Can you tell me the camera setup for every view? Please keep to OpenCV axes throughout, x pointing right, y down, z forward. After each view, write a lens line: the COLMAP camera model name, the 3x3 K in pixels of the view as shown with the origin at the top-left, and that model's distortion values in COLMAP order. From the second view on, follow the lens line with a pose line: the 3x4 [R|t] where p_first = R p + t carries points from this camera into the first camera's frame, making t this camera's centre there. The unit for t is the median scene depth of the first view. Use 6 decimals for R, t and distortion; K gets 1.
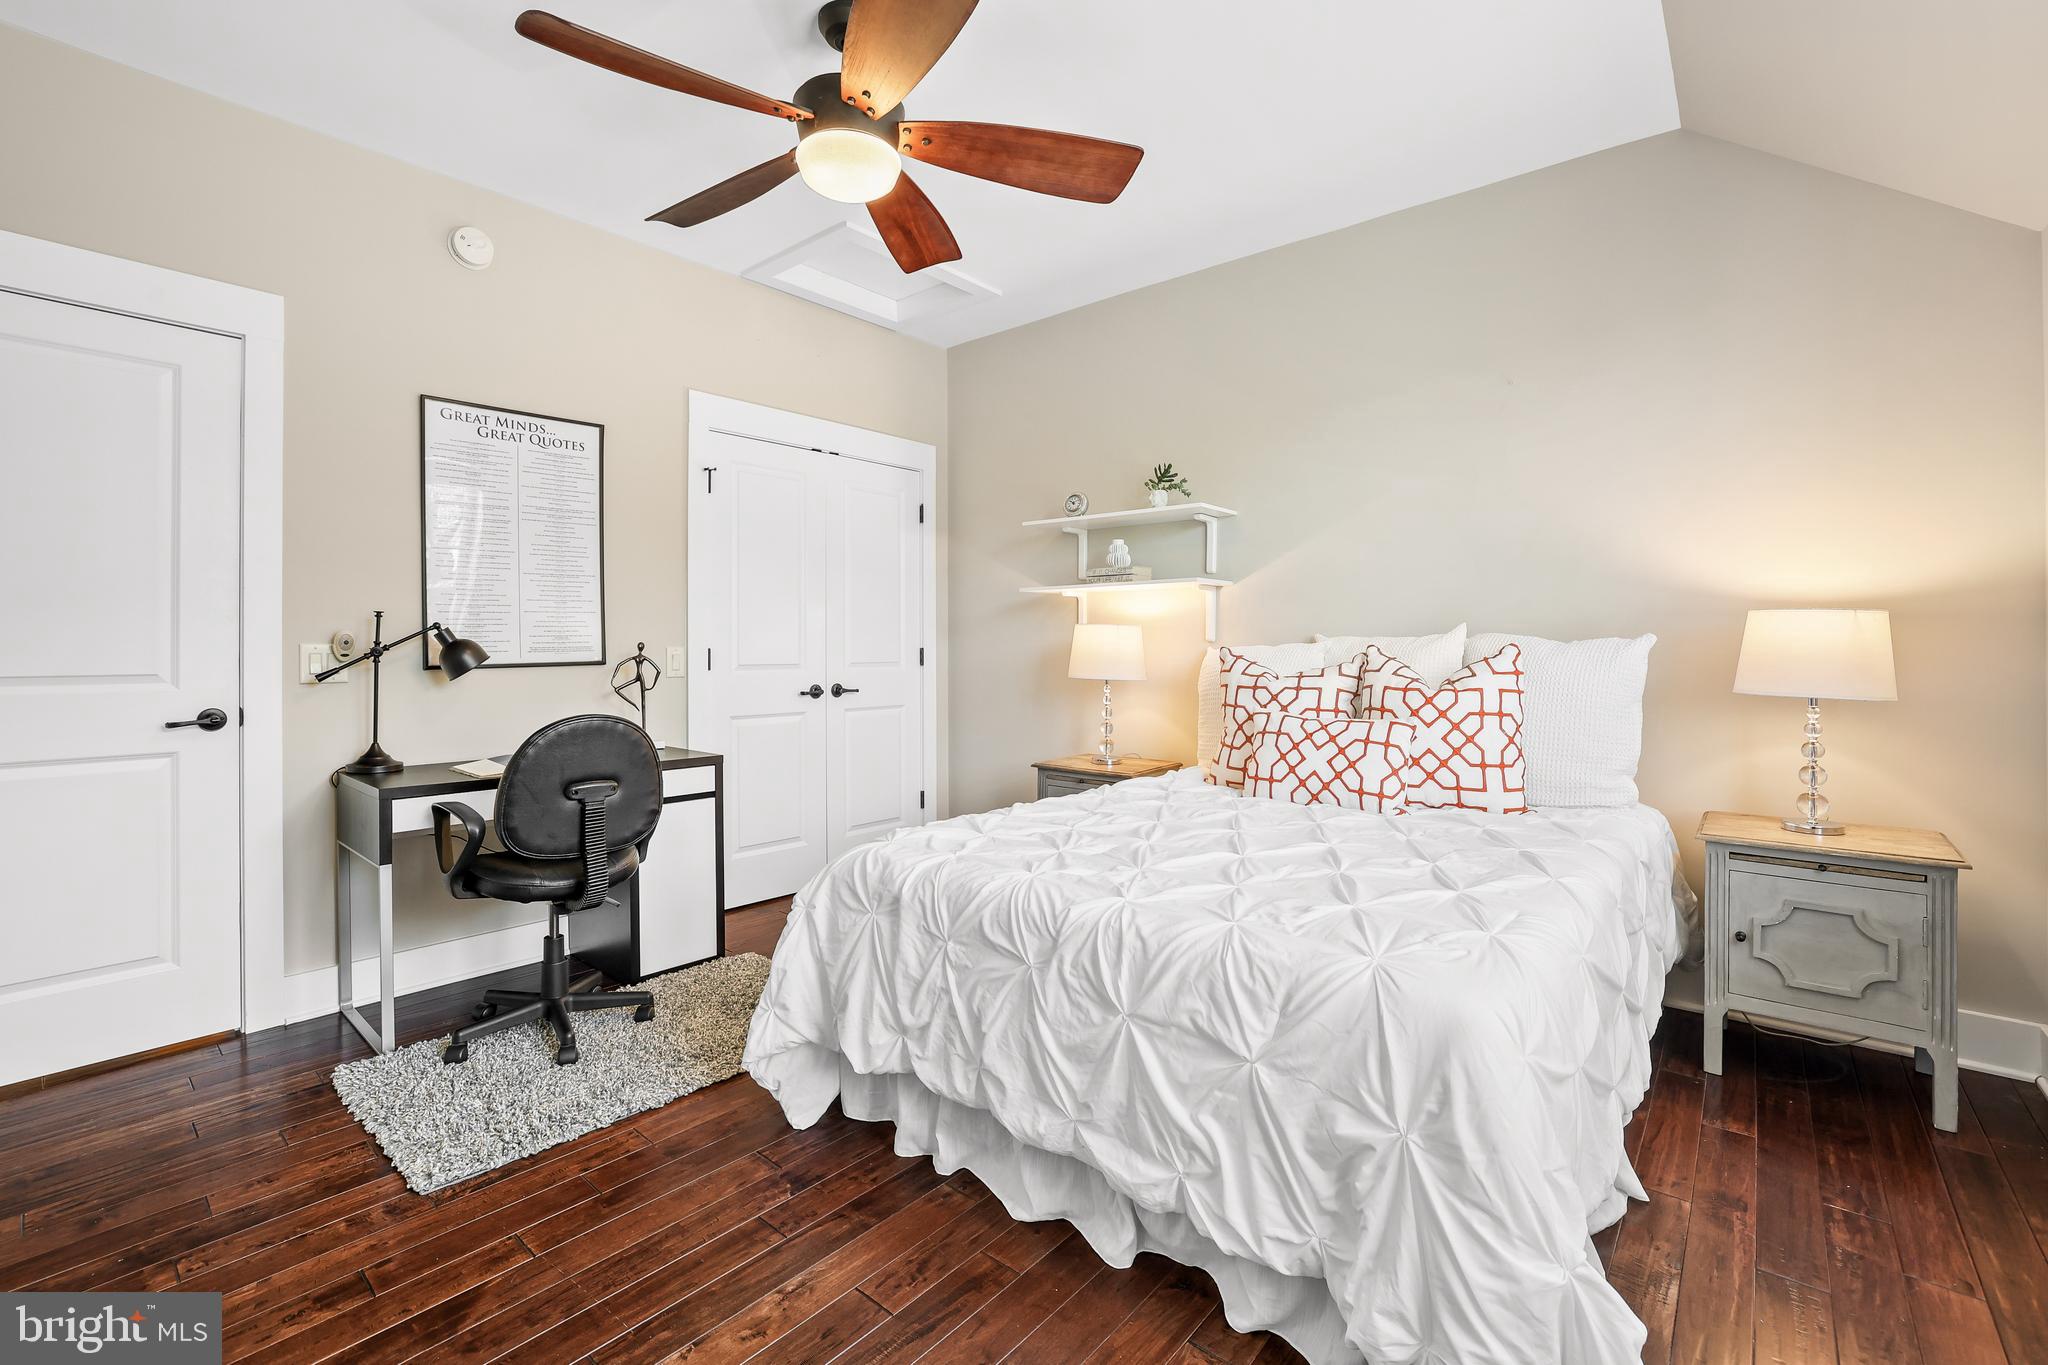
lens RADIAL K [[878.9, 0, 1023.8], [0, 878.9, 668.9], [0, 0, 1]] dist [-0.062148, 0.024127]
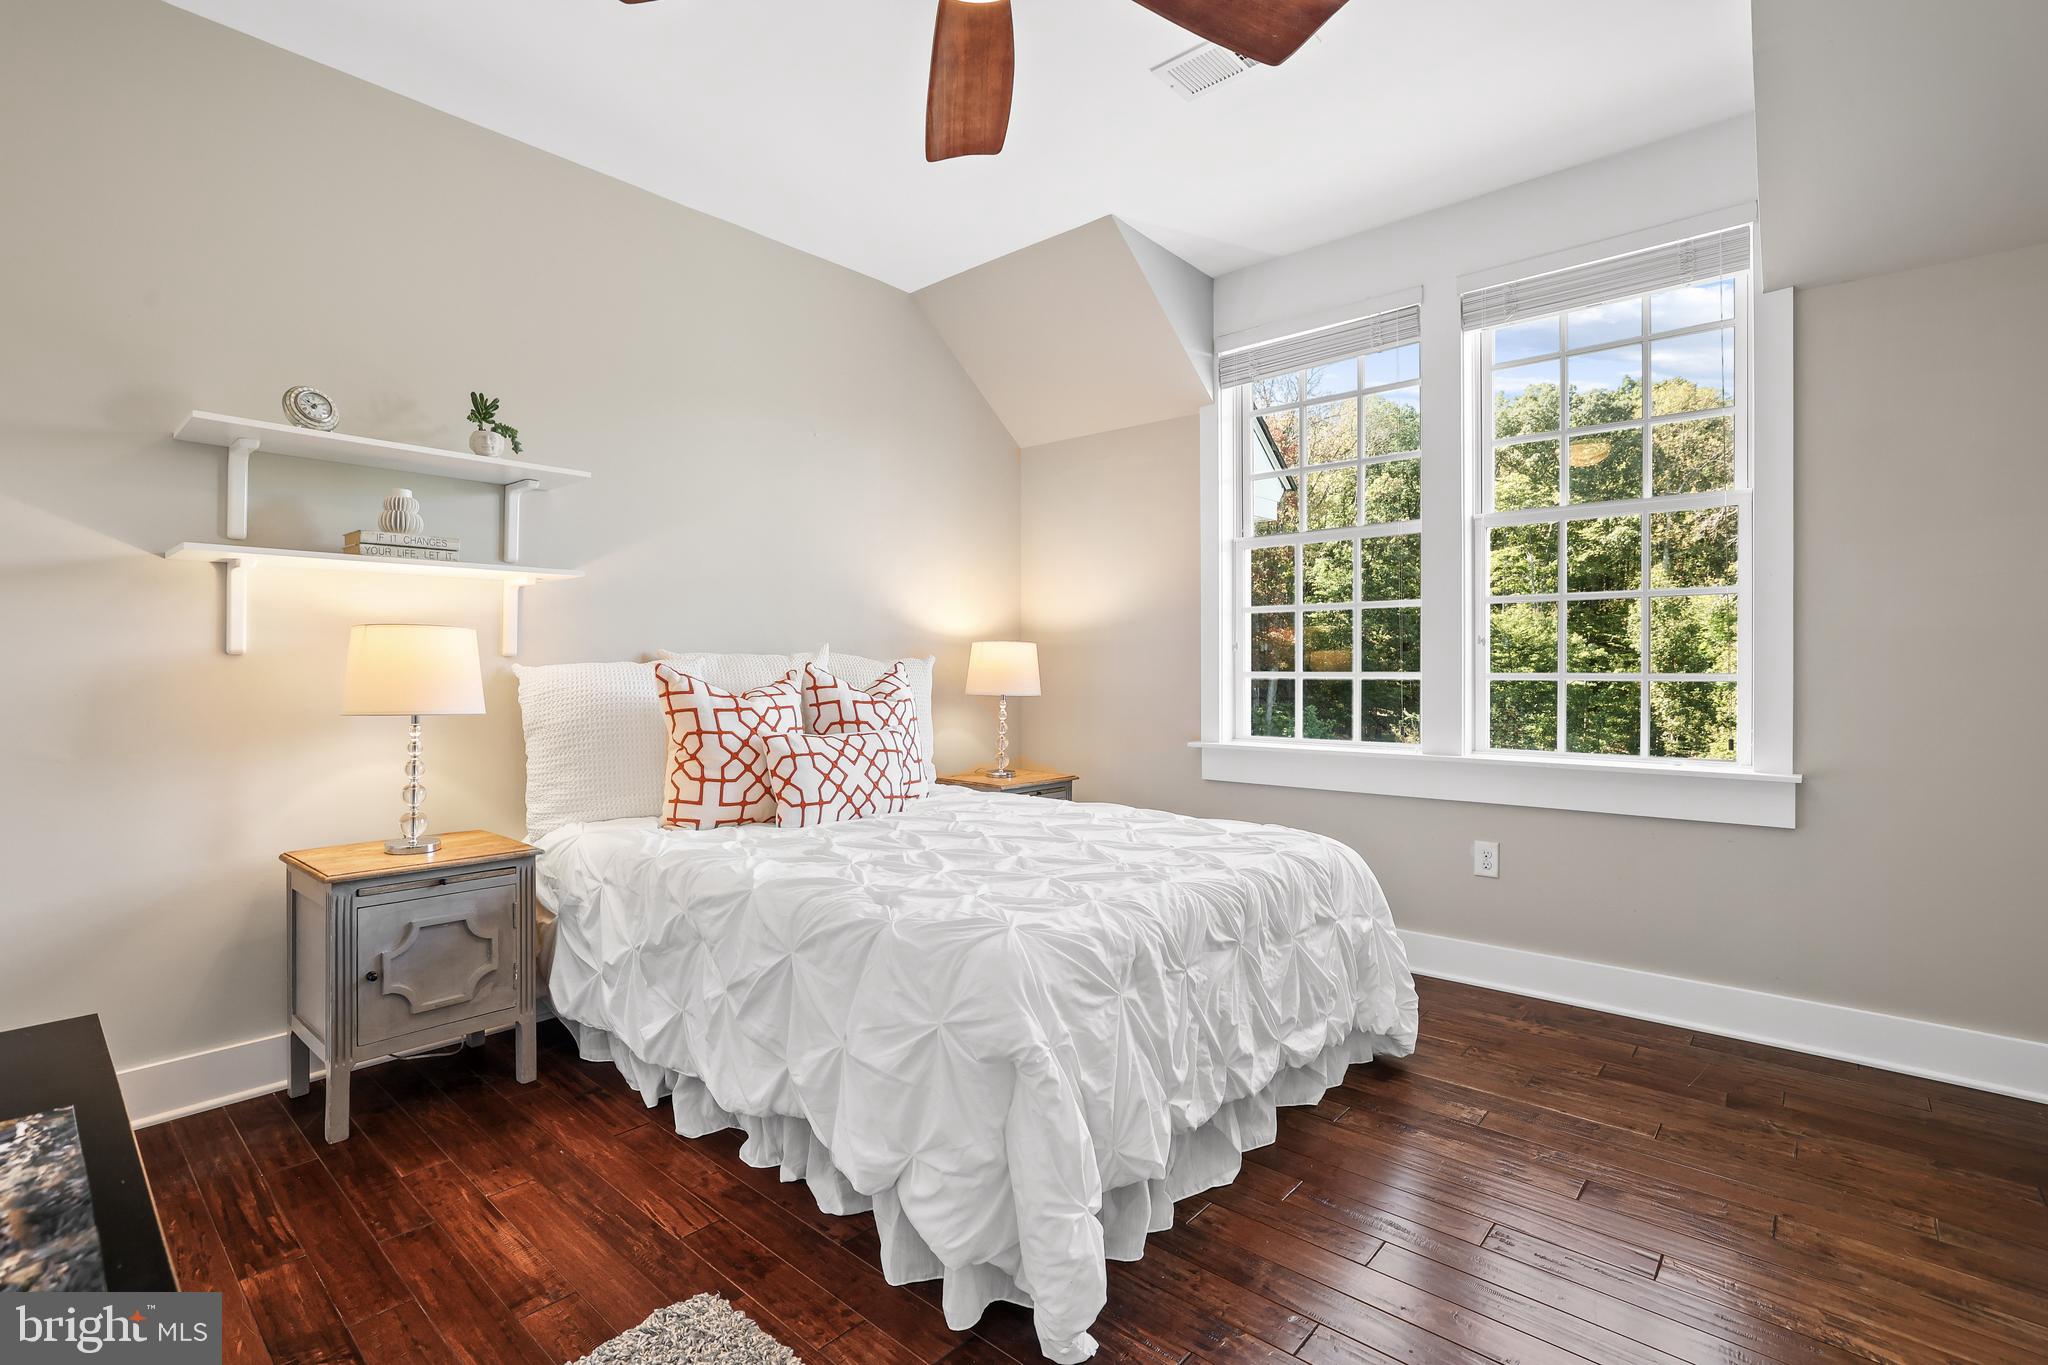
lens RADIAL K [[969.6, 0, 1024.0], [0, 969.6, 682.5], [0, 0, 1]] dist [0.000827, 0.000073]
pose [[0.038743, -0.006488, 0.999228, -0.616538], [0.029301, 0.999556, 0.005354, -0.002143], [-0.998820, 0.029071, 0.038916, 0.596120]]
